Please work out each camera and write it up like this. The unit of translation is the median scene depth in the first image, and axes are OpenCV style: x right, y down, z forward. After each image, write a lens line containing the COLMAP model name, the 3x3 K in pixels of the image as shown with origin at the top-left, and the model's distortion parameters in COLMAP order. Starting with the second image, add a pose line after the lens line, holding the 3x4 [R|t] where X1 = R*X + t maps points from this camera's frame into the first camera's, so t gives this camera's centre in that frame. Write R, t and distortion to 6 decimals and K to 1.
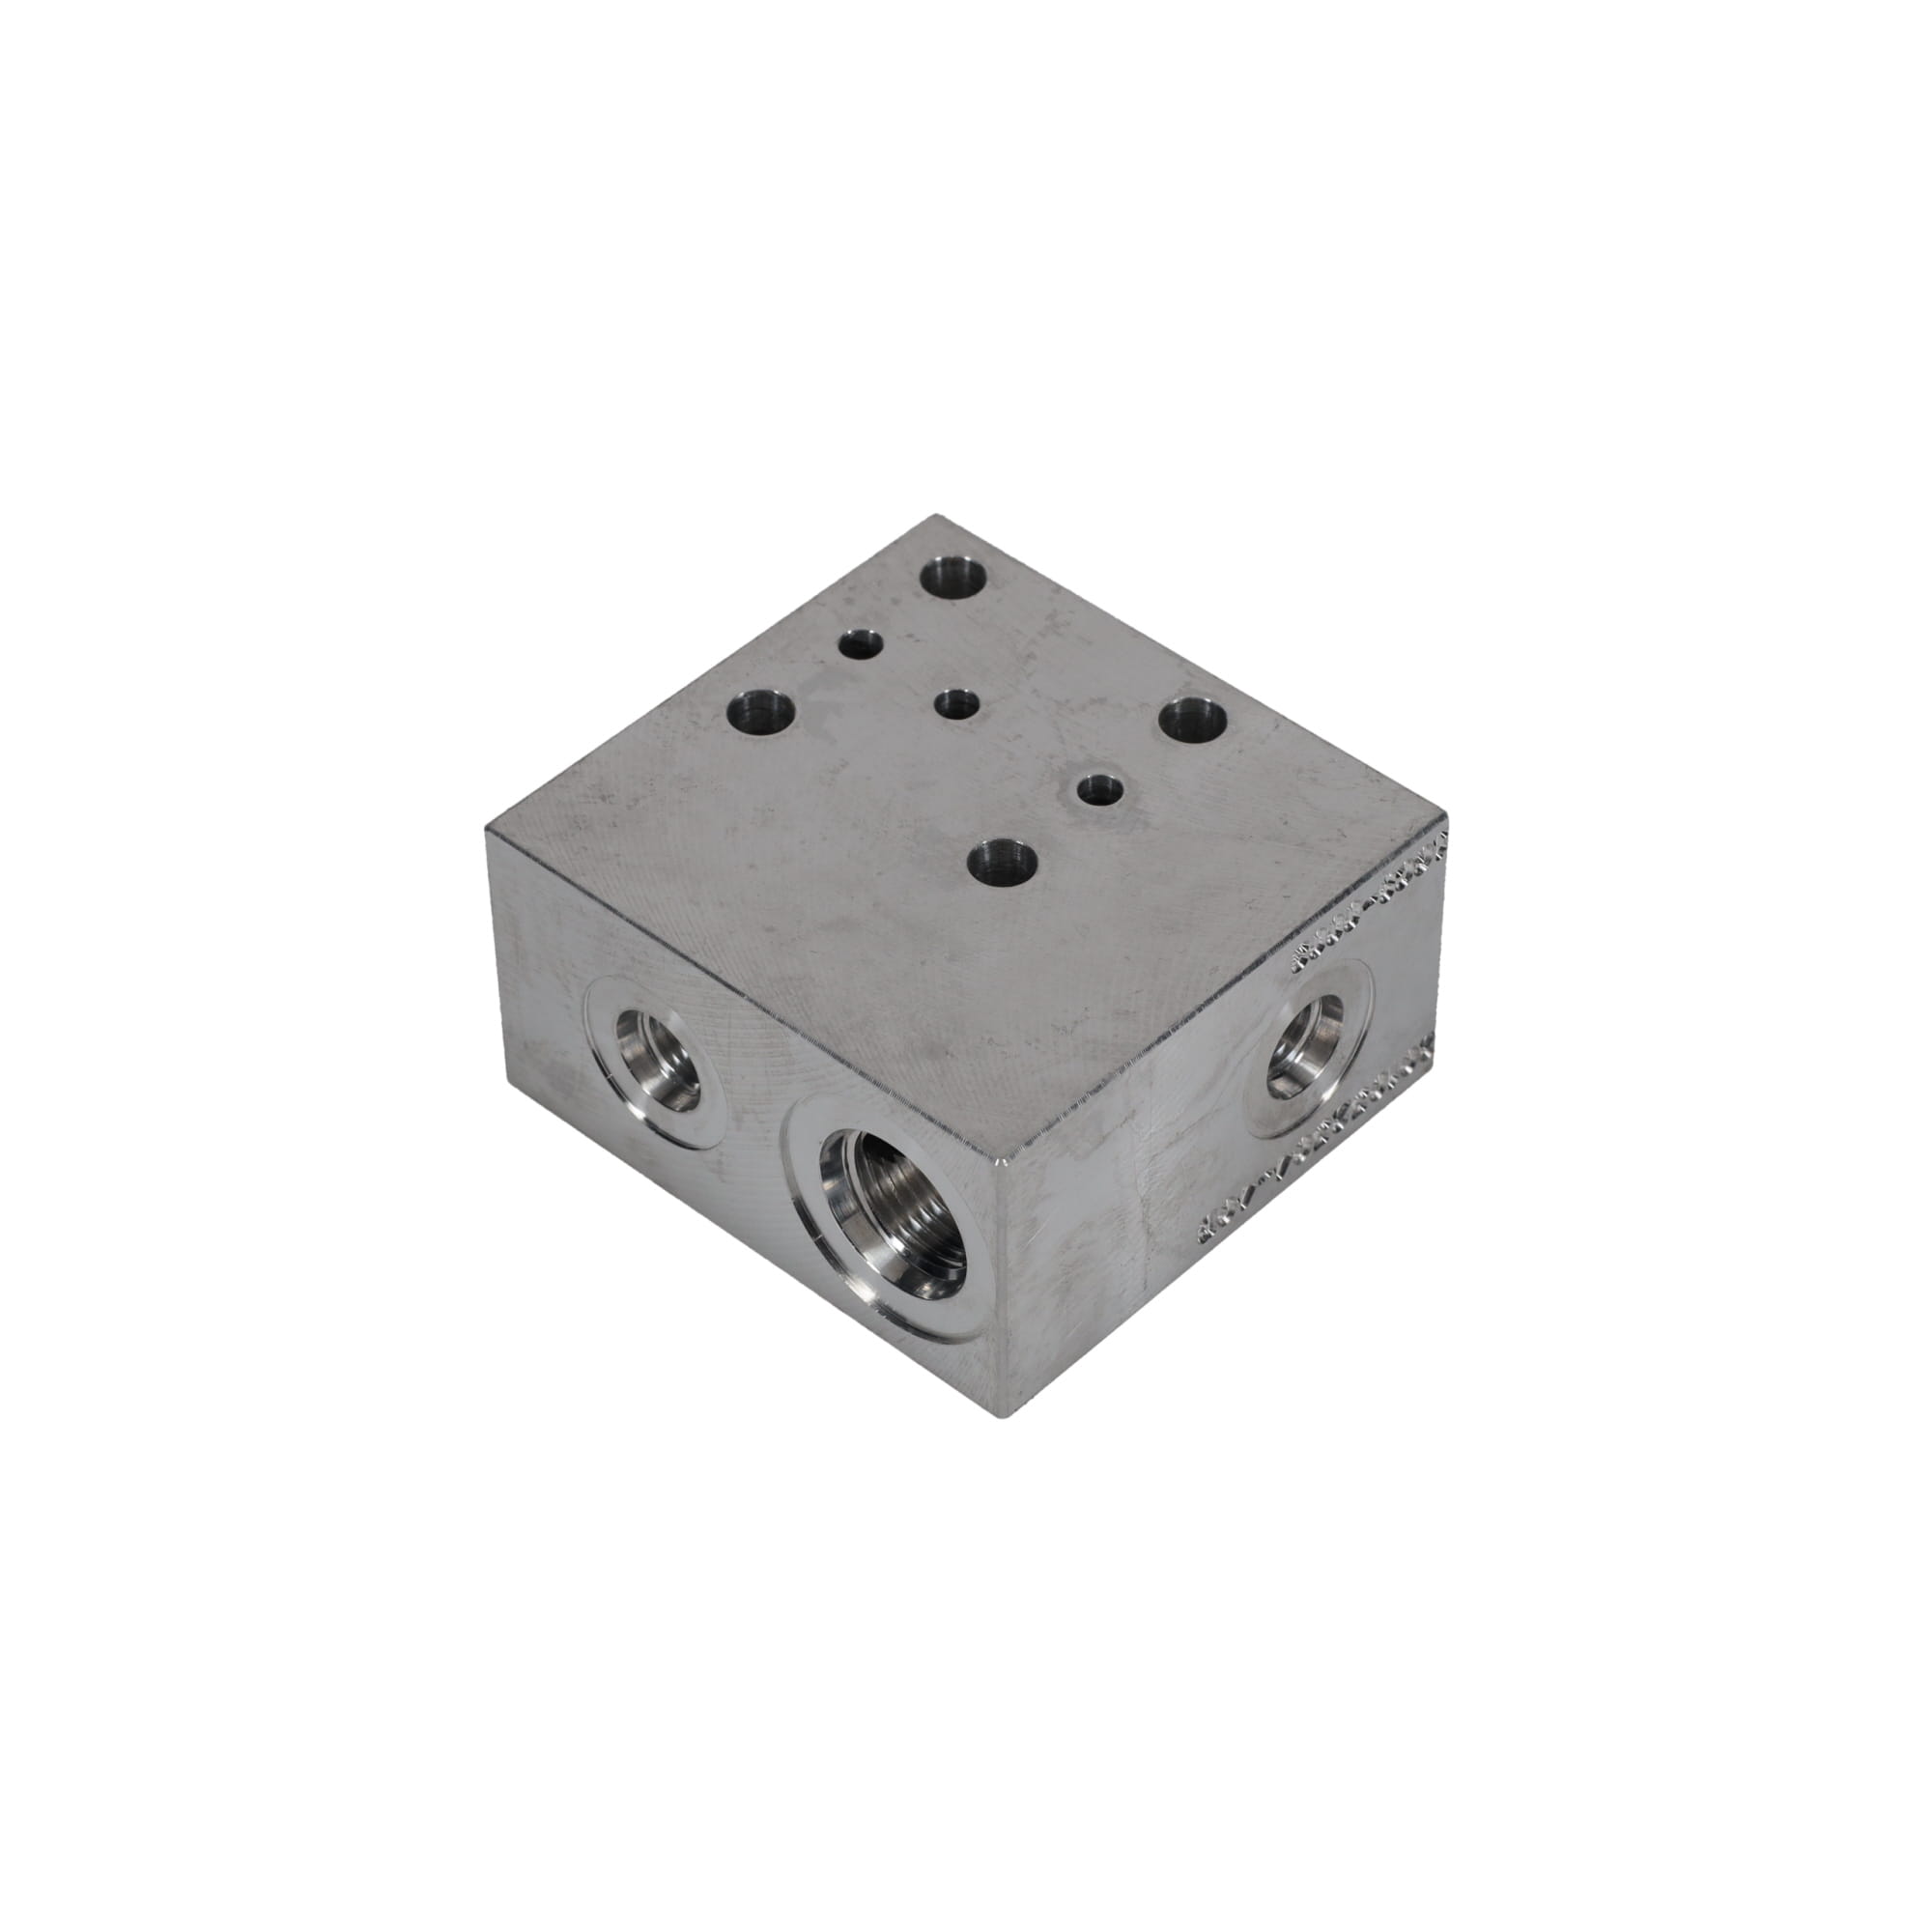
lens RADIAL K [[5797.0, 0, 966.0], [0, 5797.0, 966.0], [0, 0, 1]] dist [0.009155, -0.035926]
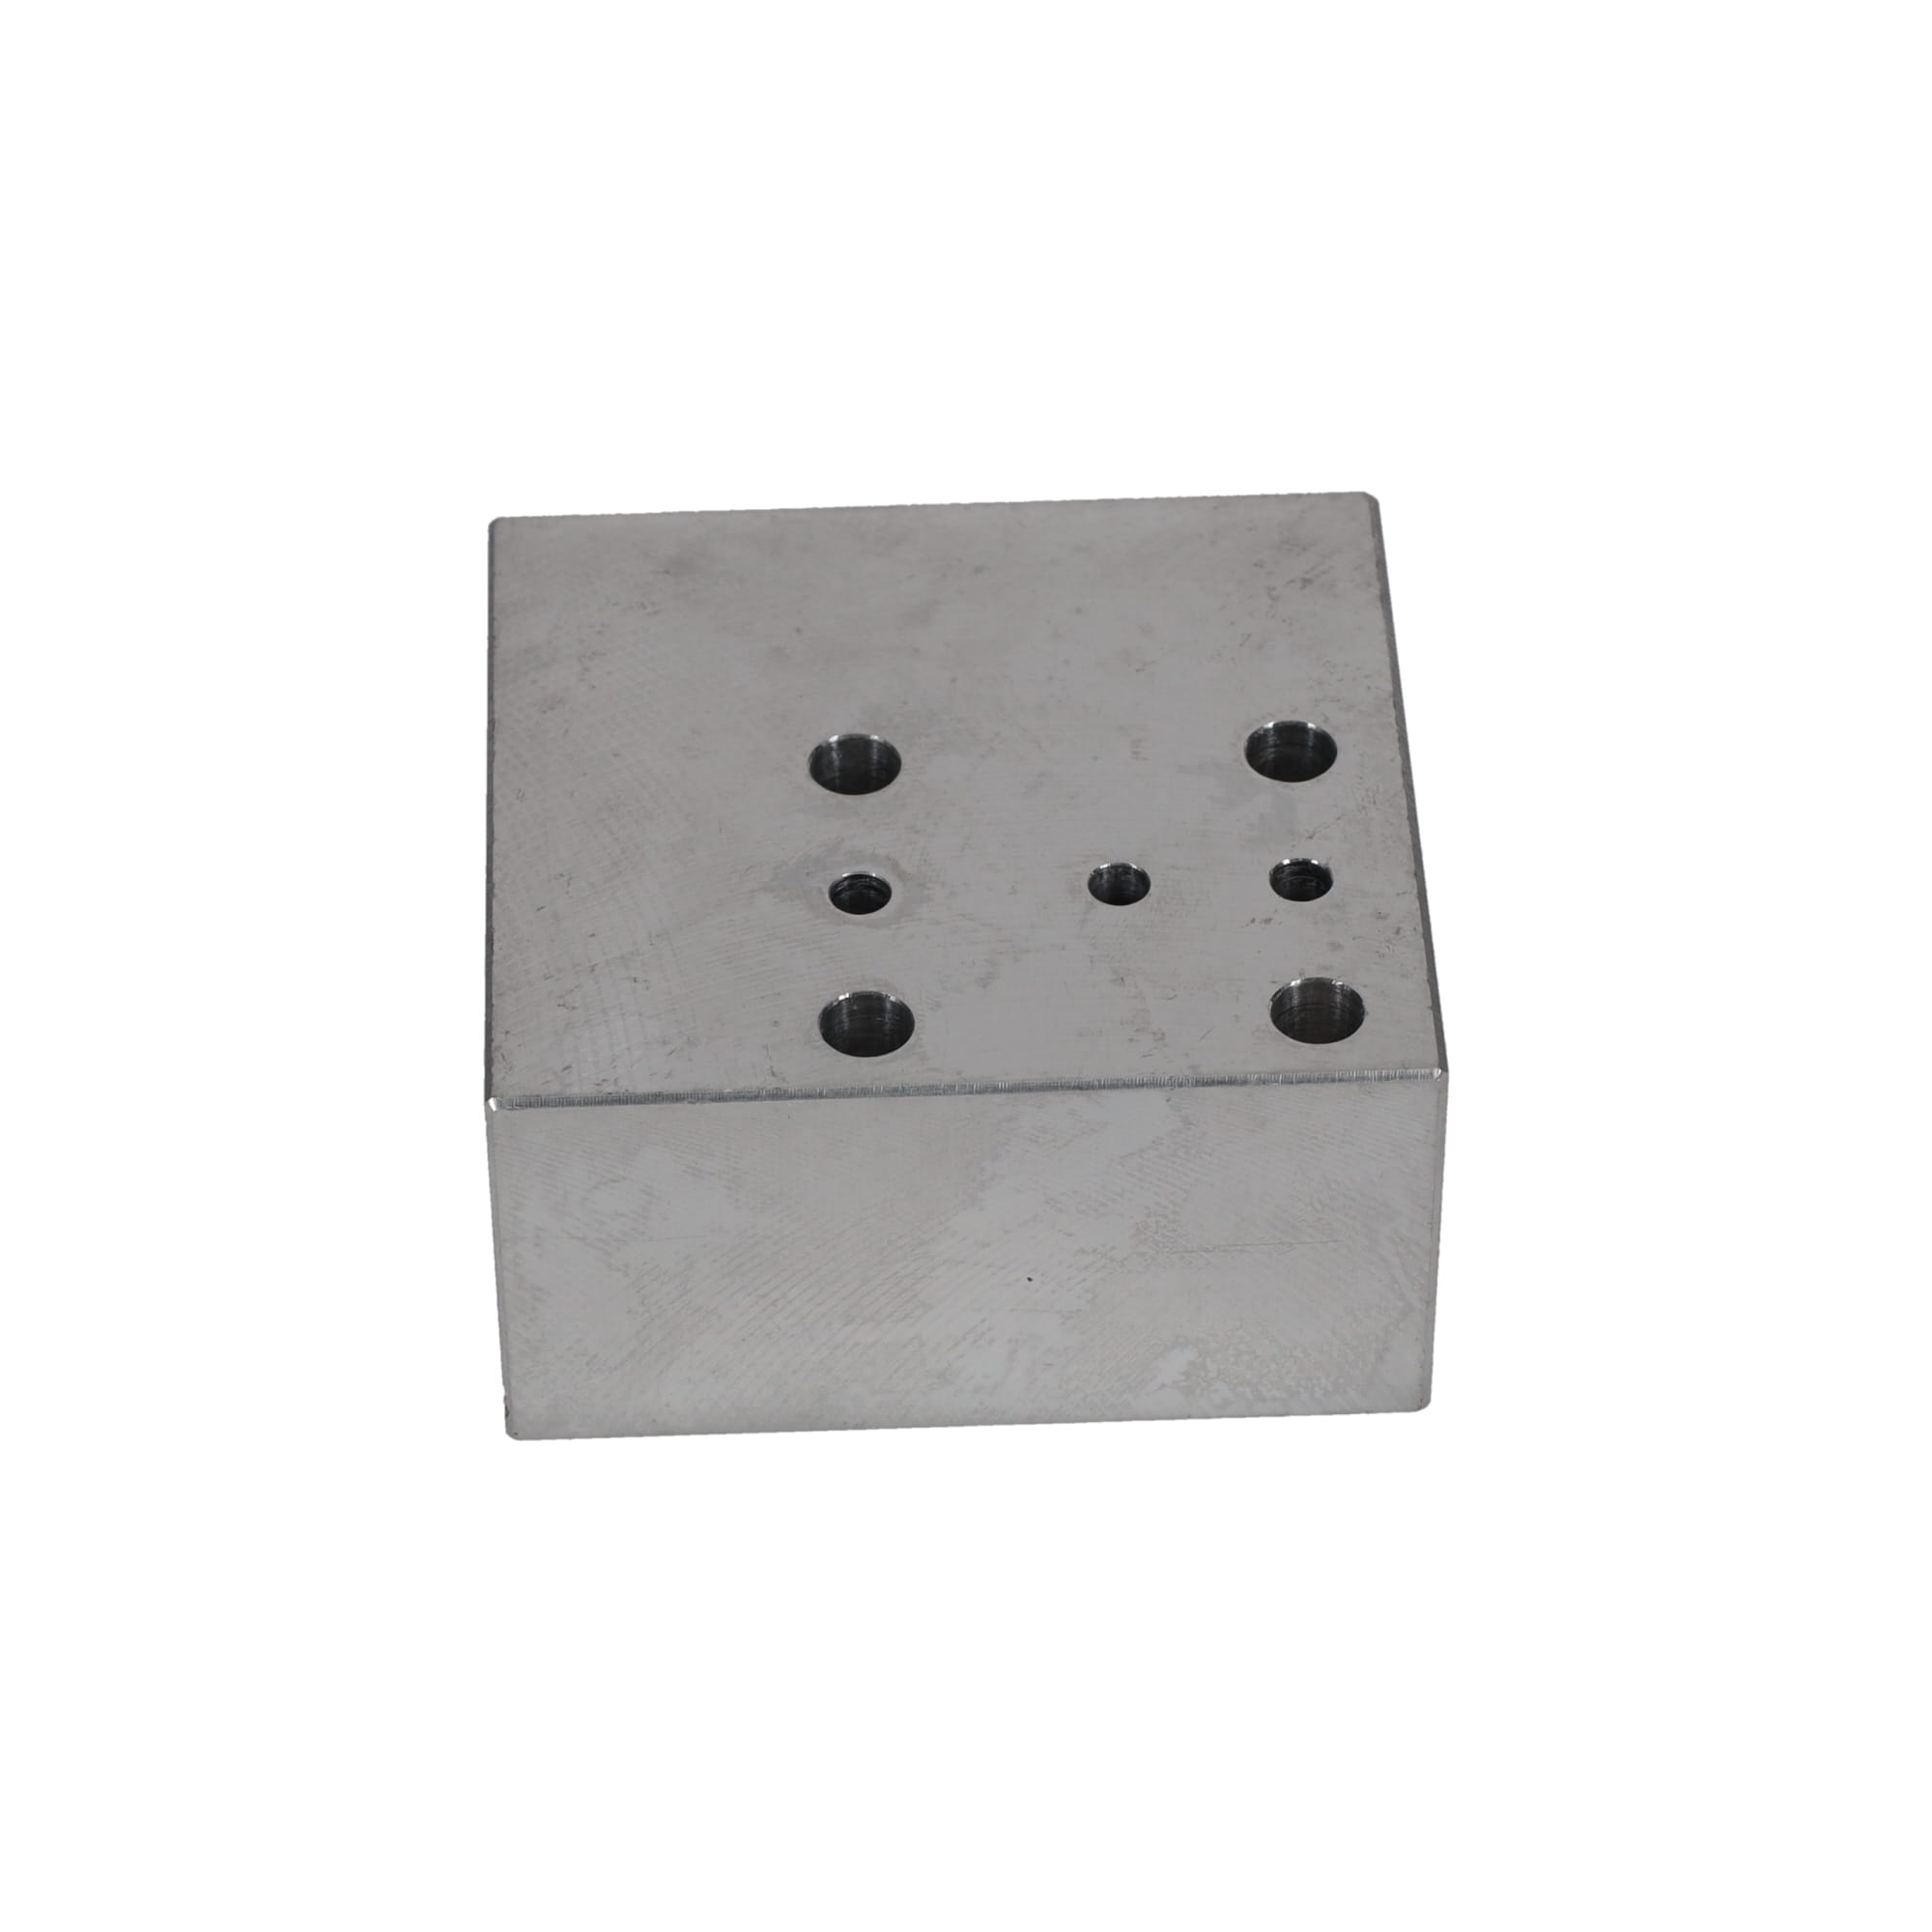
lens RADIAL K [[7555.5, 0, 966.0], [0, 7555.5, 966.0], [0, 0, 1]] dist [-0.099074, -2.271639]
pose [[-0.706193, 0.496477, -0.504779, 0.510581], [-0.483804, 0.182157, 0.856010, -0.870265], [0.516939, 0.848722, 0.111559, 0.906604]]
